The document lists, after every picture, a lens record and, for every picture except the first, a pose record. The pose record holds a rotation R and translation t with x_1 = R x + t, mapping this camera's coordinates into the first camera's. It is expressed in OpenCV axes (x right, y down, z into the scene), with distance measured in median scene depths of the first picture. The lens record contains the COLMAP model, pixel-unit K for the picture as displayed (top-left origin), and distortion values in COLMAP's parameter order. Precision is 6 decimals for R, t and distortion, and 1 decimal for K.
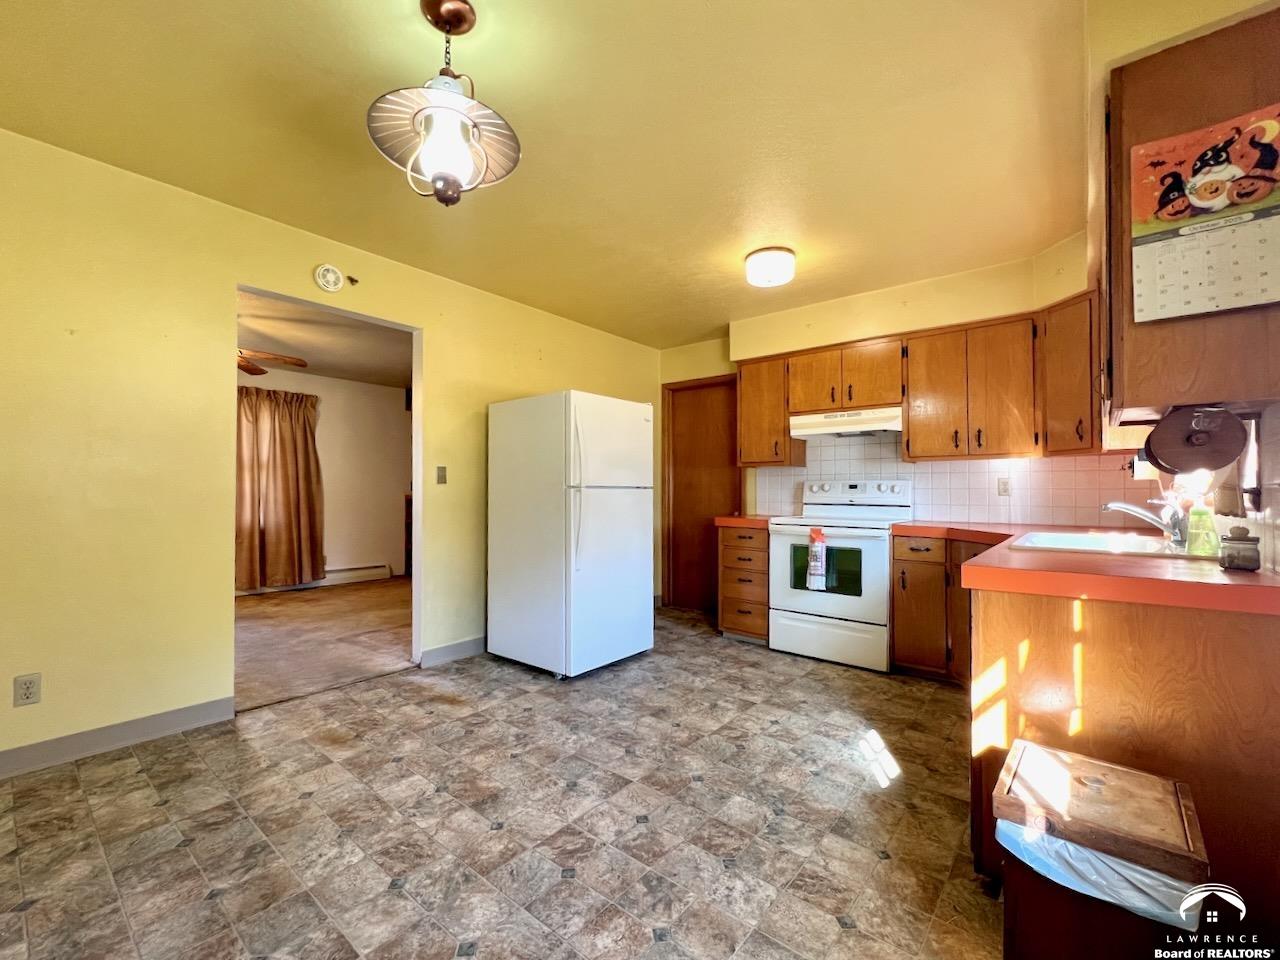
lens RADIAL K [[535.1, 0, 658.5], [0, 535.1, 483.6], [0, 0, 1]] dist [-0.003216, 0.000048]
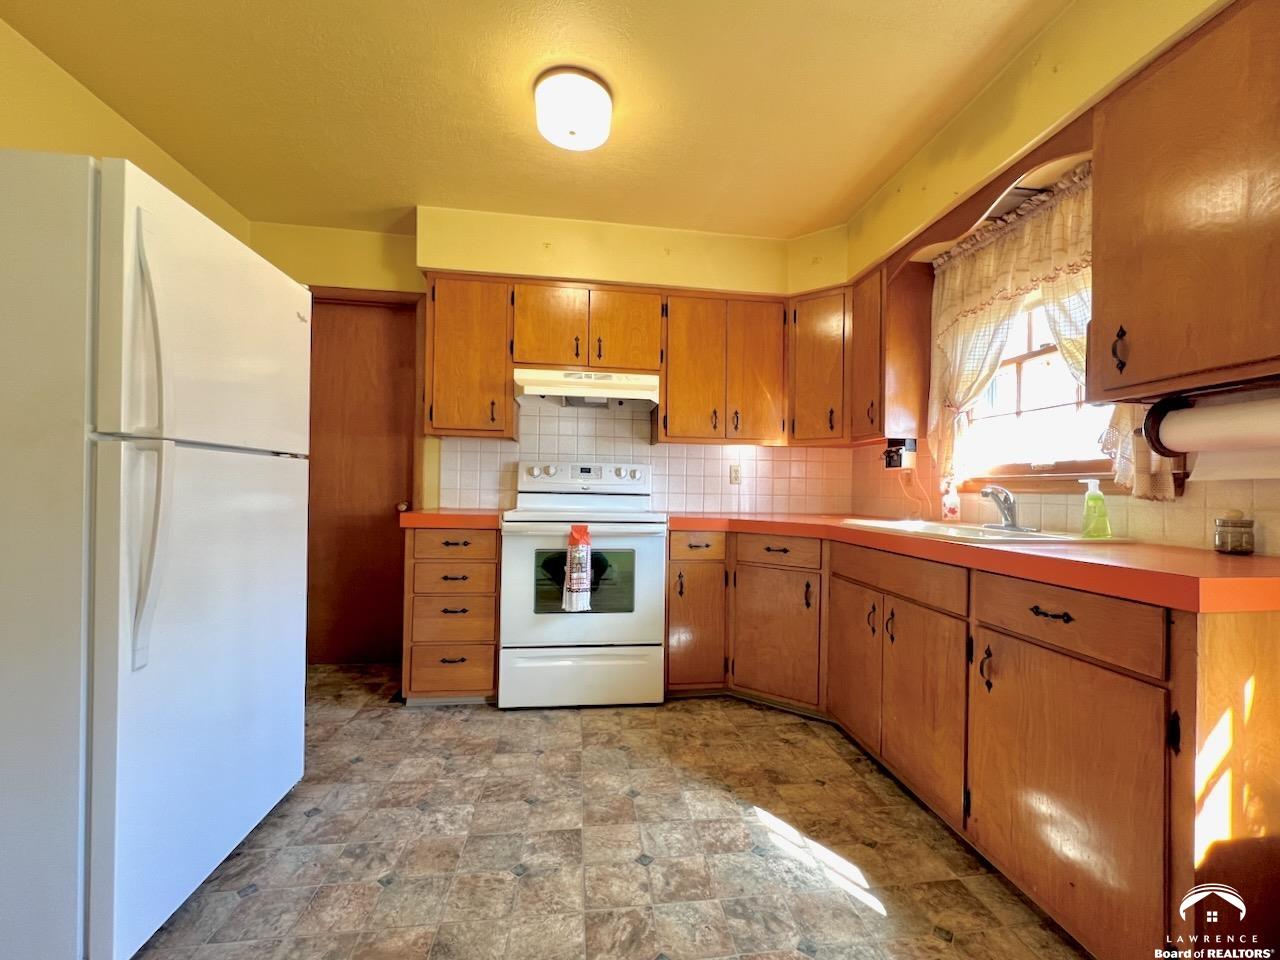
lens RADIAL K [[535.1, 0, 658.5], [0, 535.1, 483.6], [0, 0, 1]] dist [-0.003216, 0.000048]
pose [[0.695529, 0.015648, 0.718328, -0.190558], [-0.026607, 0.999638, 0.003986, 0.029146], [-0.718005, -0.021885, 0.695693, 0.562560]]
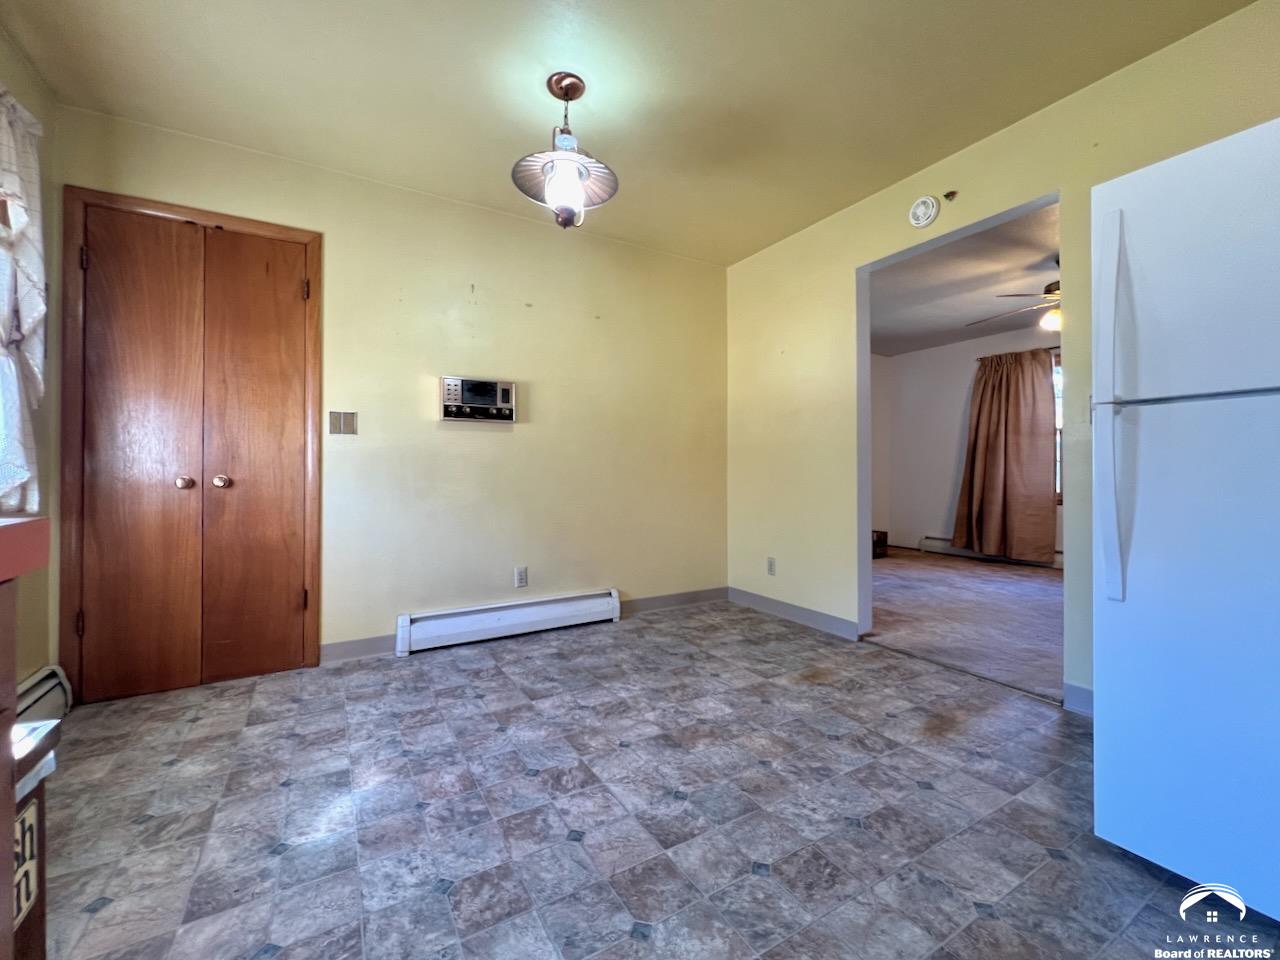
lens RADIAL K [[538.7, 0, 629.6], [0, 538.7, 470.9], [0, 0, 1]] dist [0.000568, 0.000160]
pose [[-0.383725, -0.005267, -0.923433, 0.445012], [0.014236, 0.999831, -0.011619, 0.065741], [0.923338, -0.017604, -0.383585, 0.913188]]
